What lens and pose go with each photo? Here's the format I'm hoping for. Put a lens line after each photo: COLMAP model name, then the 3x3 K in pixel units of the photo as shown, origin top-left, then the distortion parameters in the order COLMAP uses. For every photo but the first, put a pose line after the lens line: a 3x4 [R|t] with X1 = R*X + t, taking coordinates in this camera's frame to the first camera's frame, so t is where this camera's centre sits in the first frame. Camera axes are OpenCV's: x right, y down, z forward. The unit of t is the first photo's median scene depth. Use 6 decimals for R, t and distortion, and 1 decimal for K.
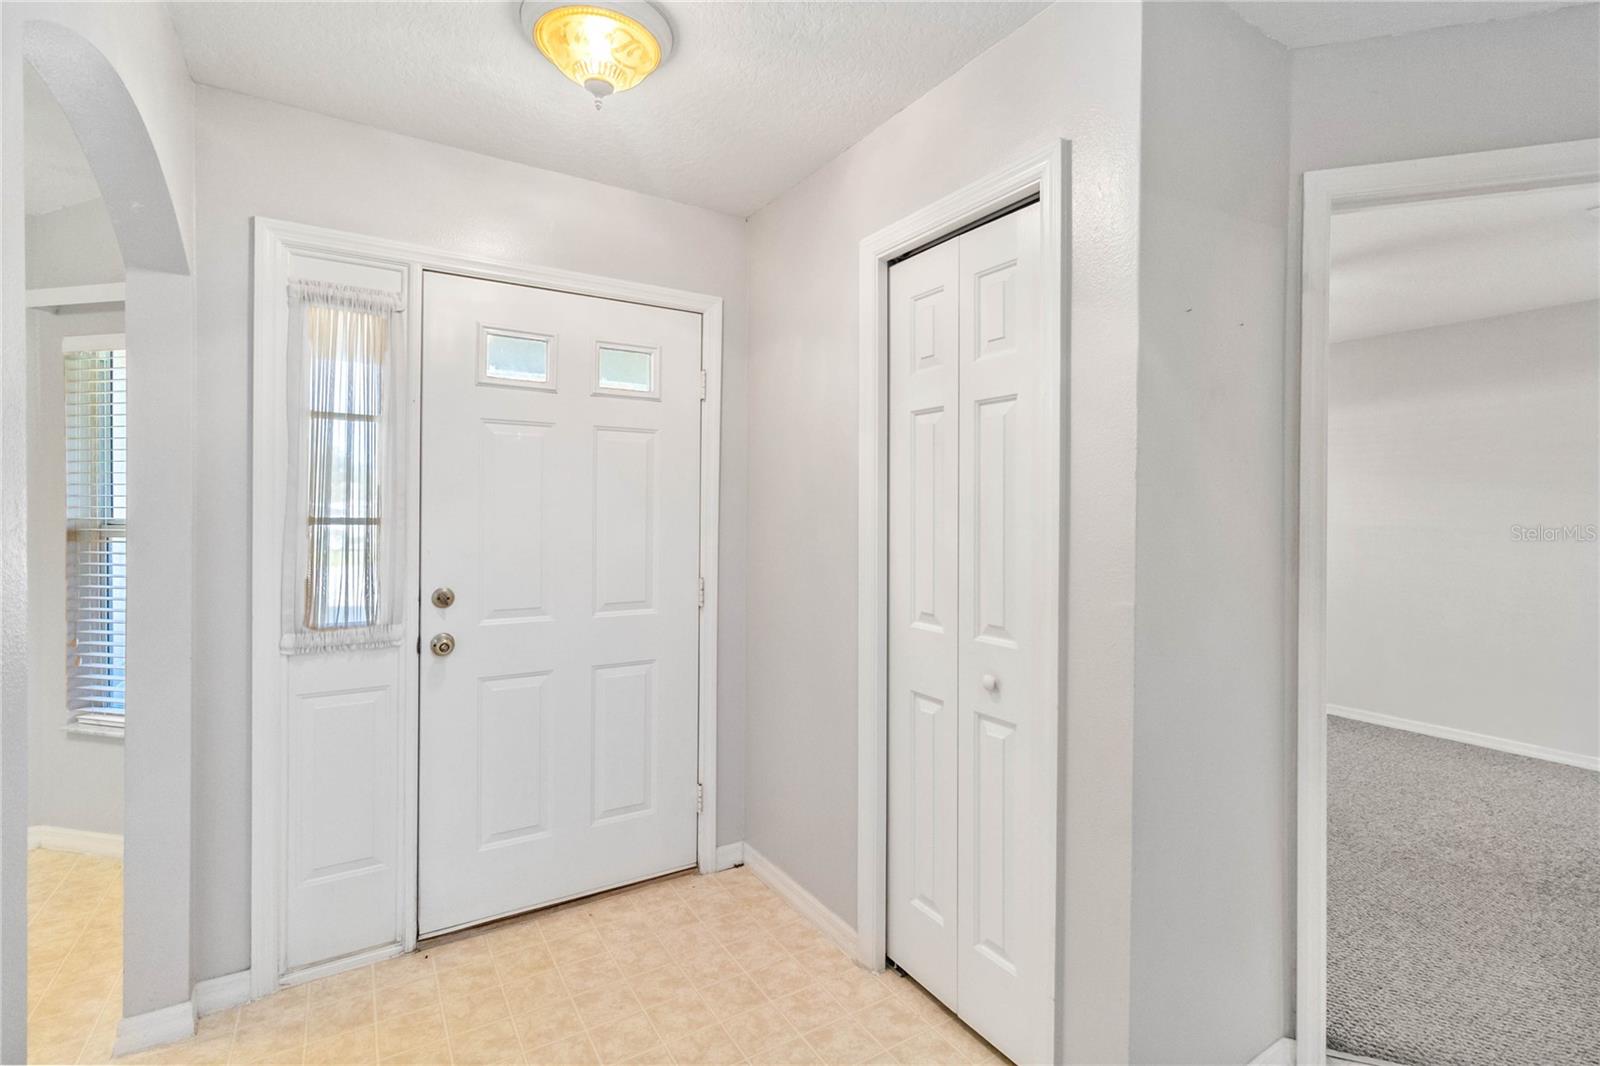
lens RADIAL K [[737.0, 0, 804.5], [0, 737.0, 521.4], [0, 0, 1]] dist [0.000569, 0.001060]
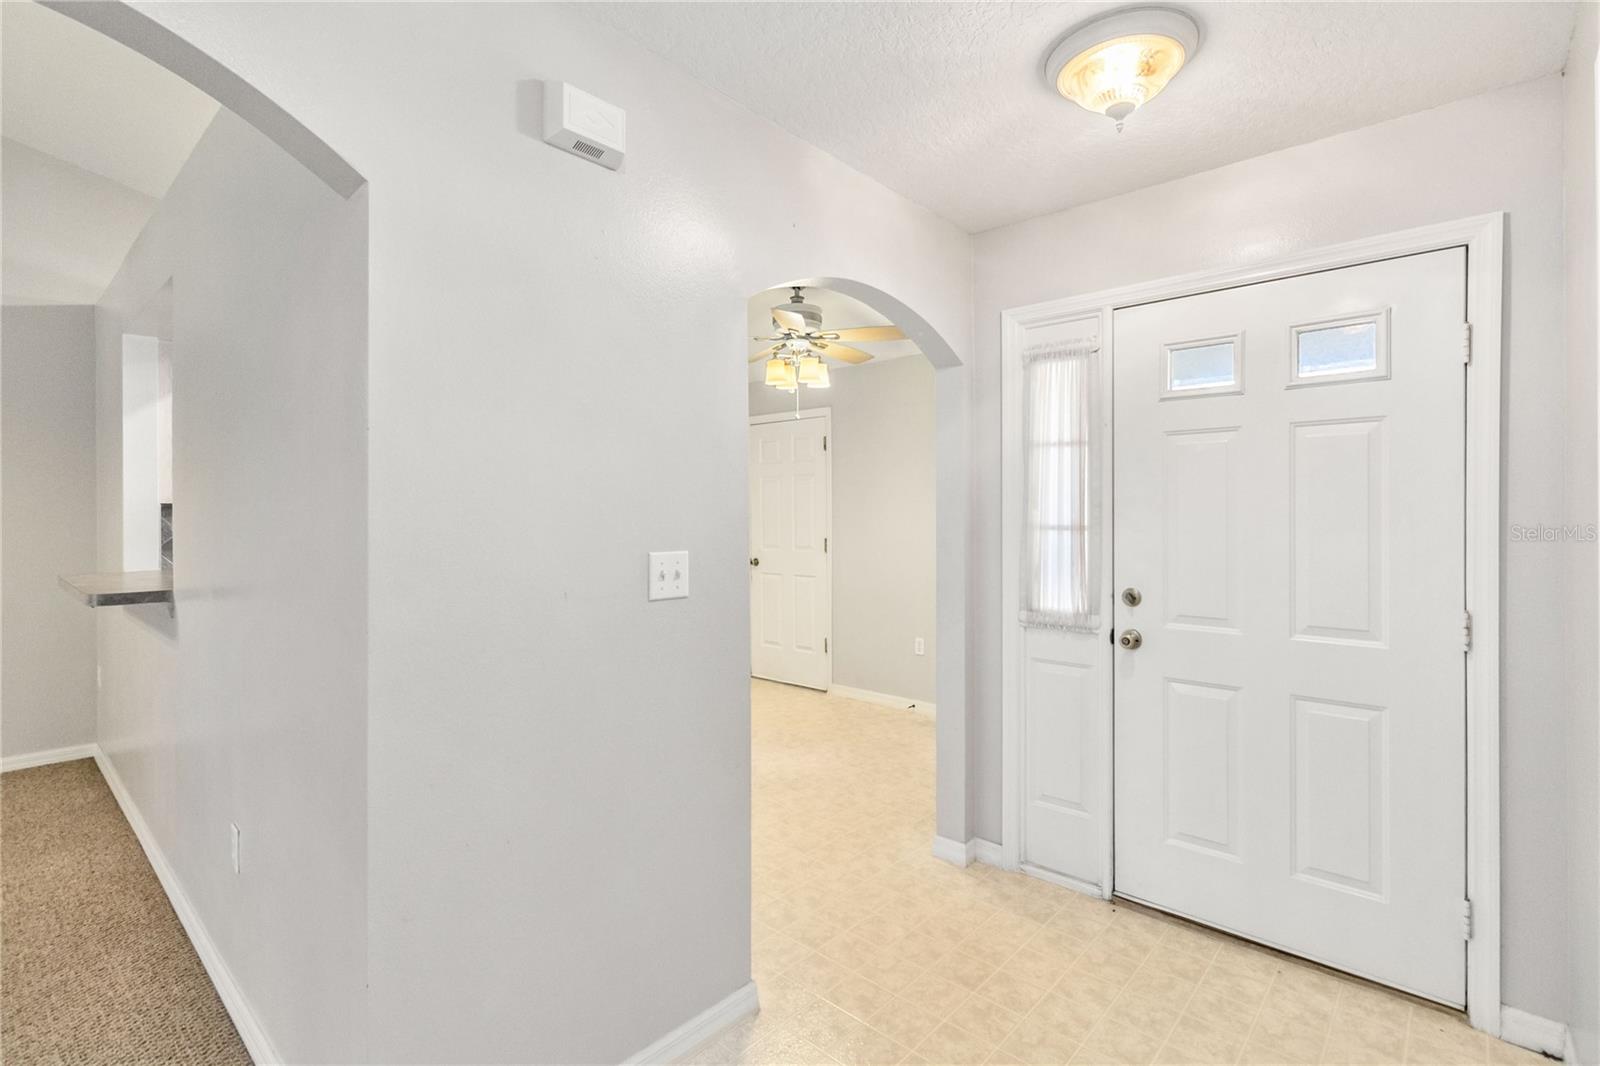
lens RADIAL K [[737.0, 0, 804.5], [0, 737.0, 521.4], [0, 0, 1]] dist [0.000569, 0.001060]
pose [[0.291542, 0.001875, -0.956556, 0.441107], [-0.011899, 0.999928, -0.001667, -0.003148], [0.956484, 0.011869, 0.291543, 0.205555]]
